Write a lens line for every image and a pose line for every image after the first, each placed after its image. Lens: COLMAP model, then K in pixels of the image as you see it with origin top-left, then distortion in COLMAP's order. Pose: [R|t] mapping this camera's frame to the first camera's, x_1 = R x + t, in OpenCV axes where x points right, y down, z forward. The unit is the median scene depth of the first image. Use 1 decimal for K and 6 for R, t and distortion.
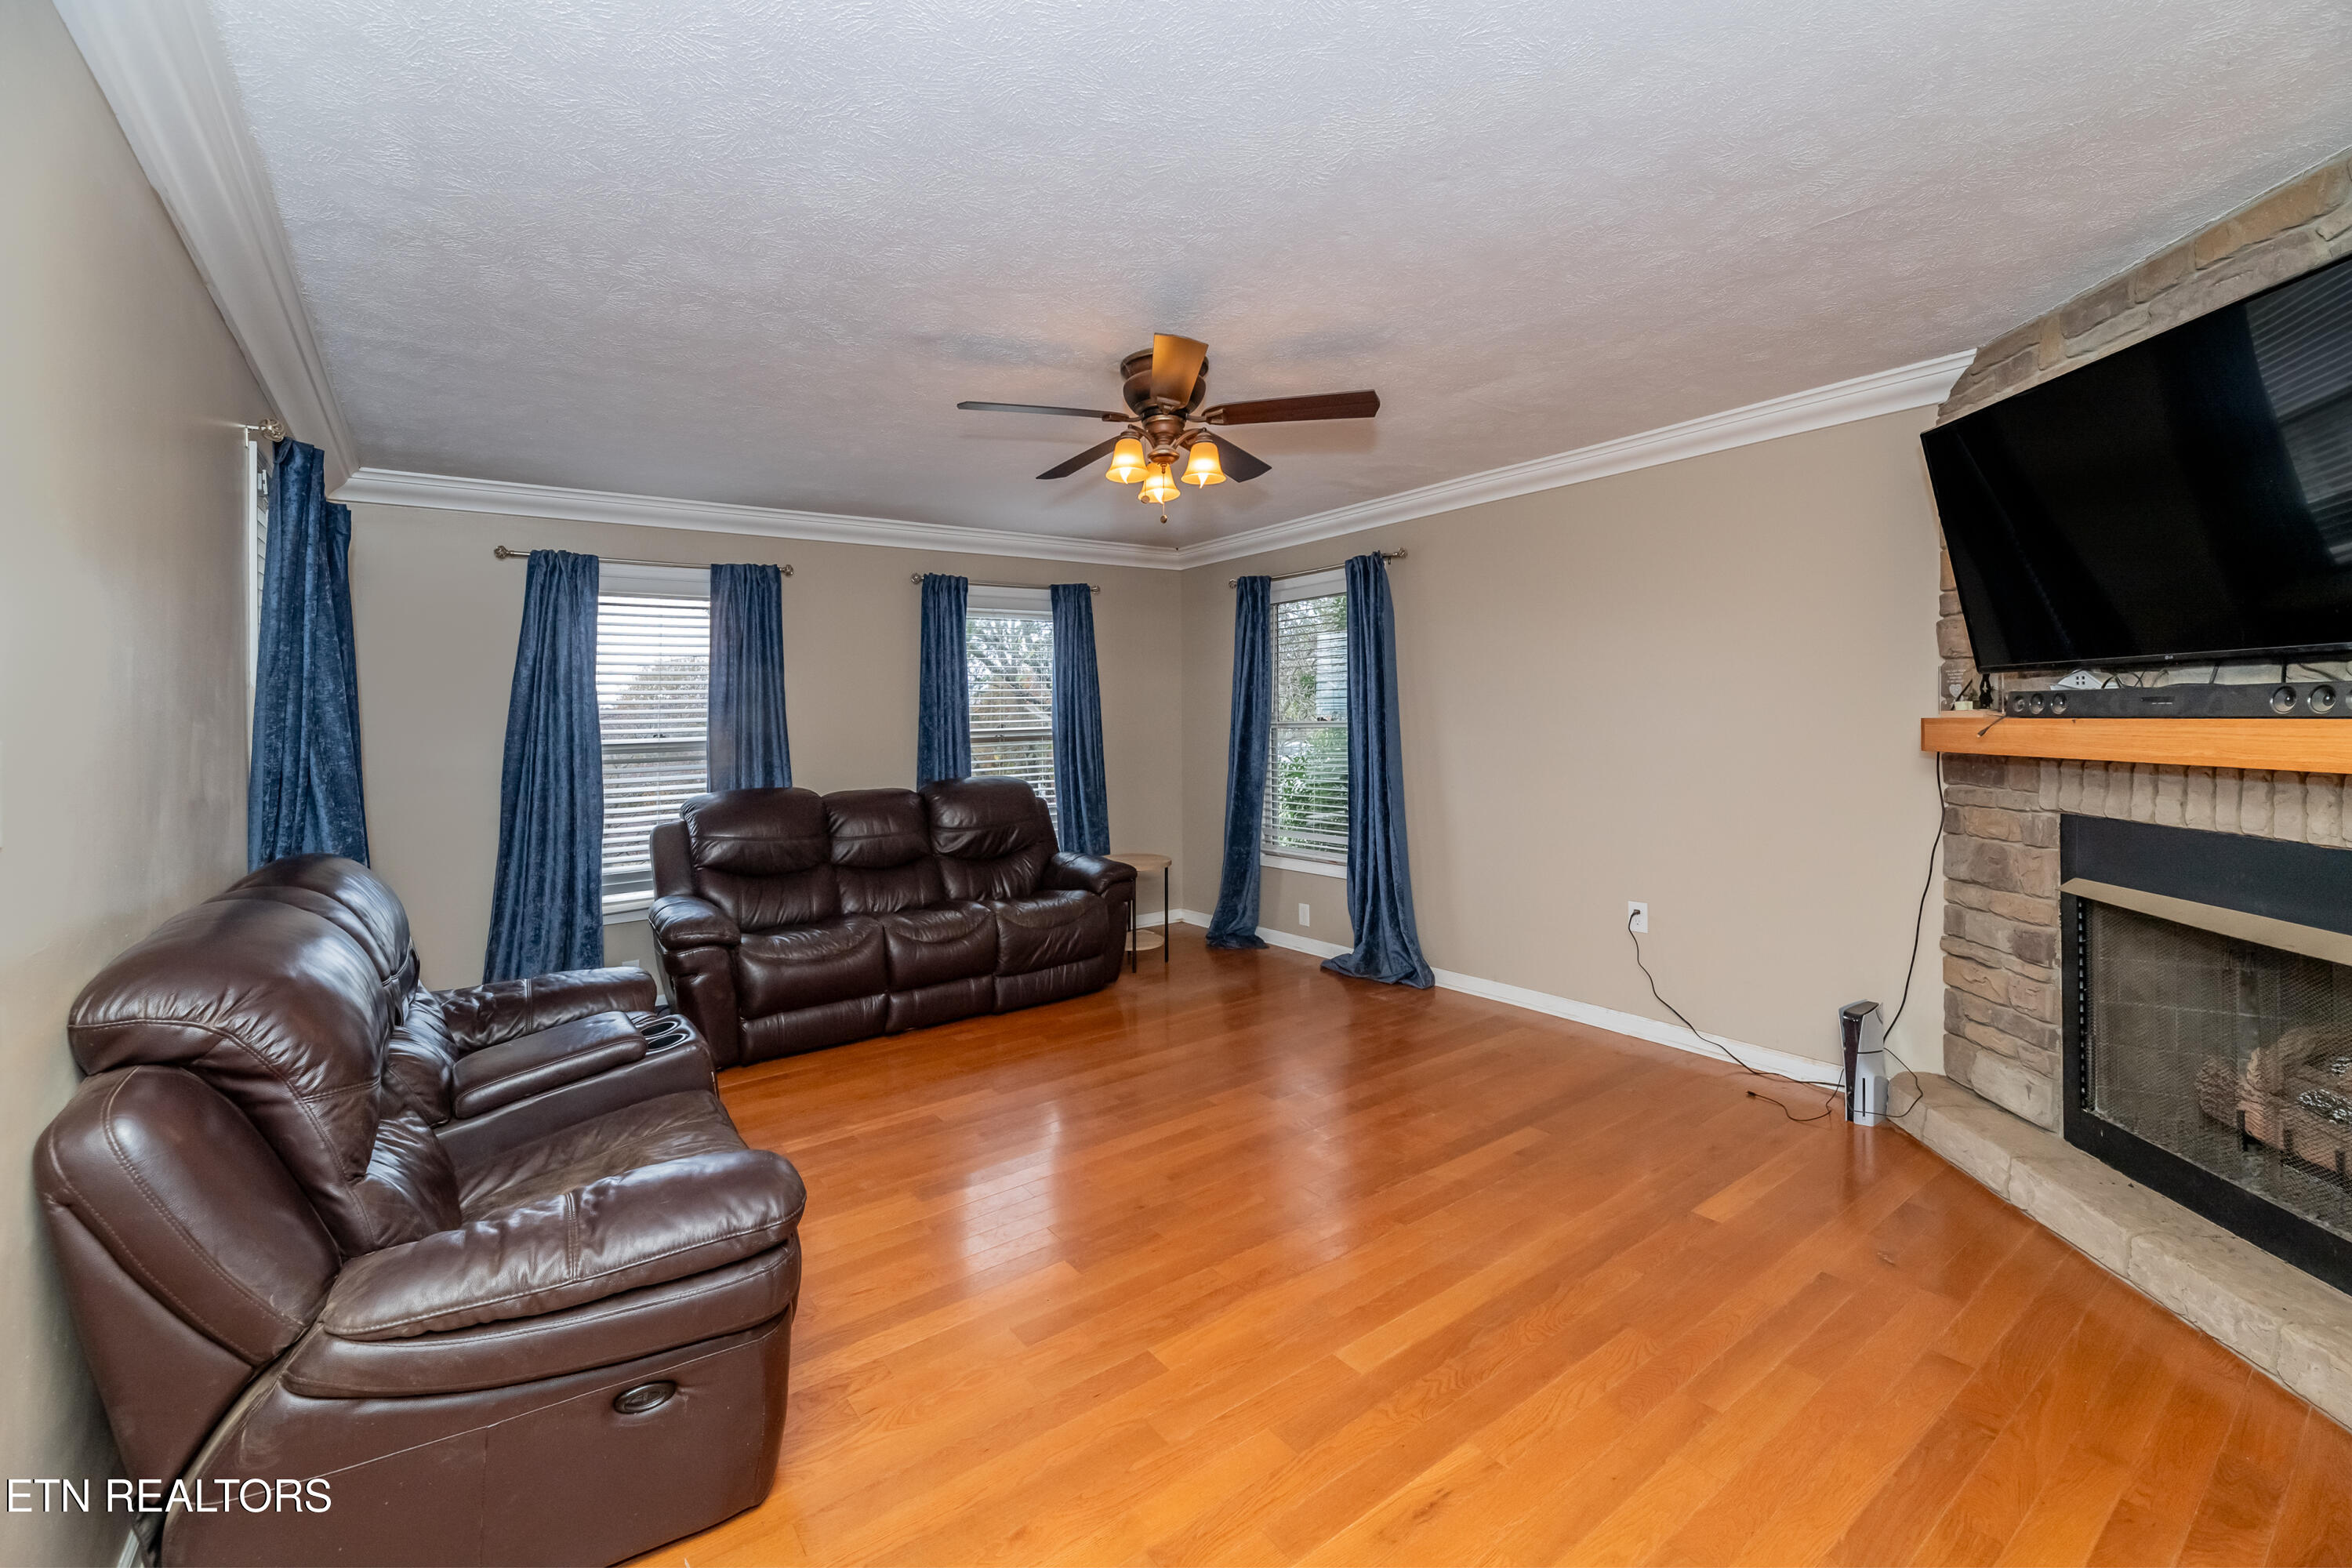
lens RADIAL K [[970.8, 0, 1171.7], [0, 970.8, 746.4], [0, 0, 1]] dist [0.000623, -0.000147]
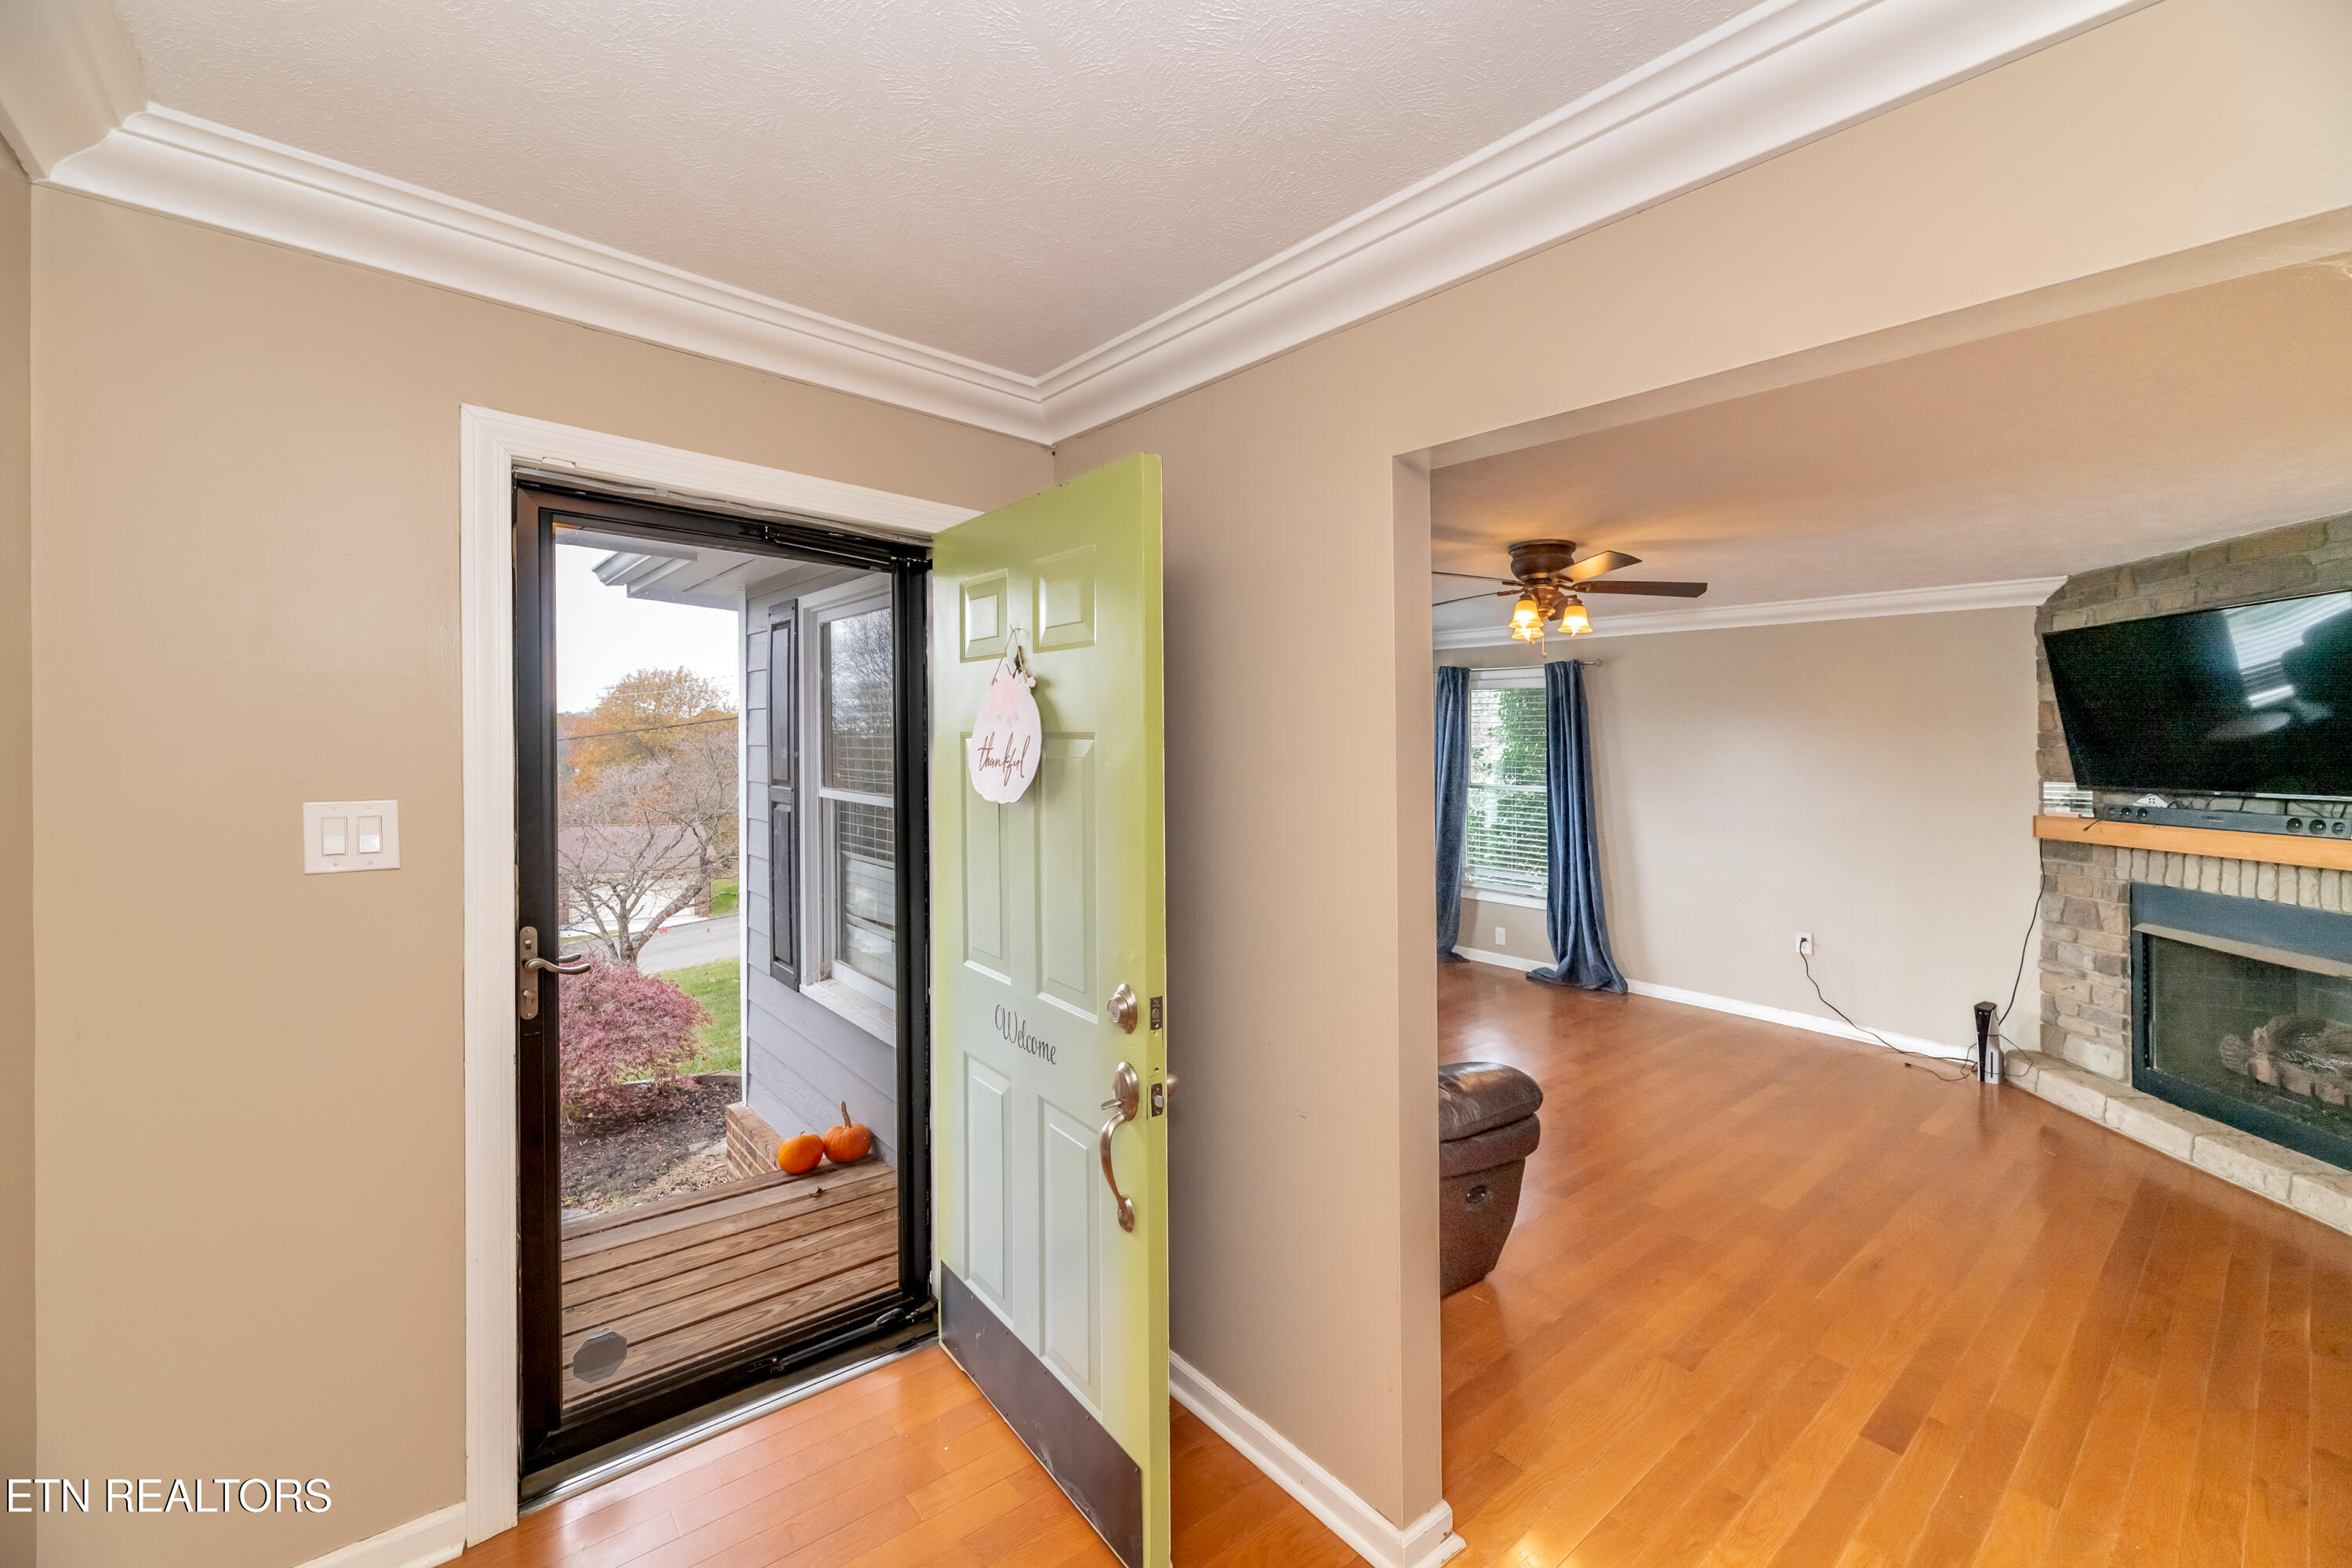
lens RADIAL K [[951.2, 0, 1176.0], [0, 951.2, 746.2], [0, 0, 1]] dist [-0.001610, -0.000093]
pose [[0.995242, 0.047180, 0.085251, -0.708643], [-0.044487, 0.998458, -0.033218, -0.028085], [-0.086687, 0.029268, 0.995806, -0.378128]]
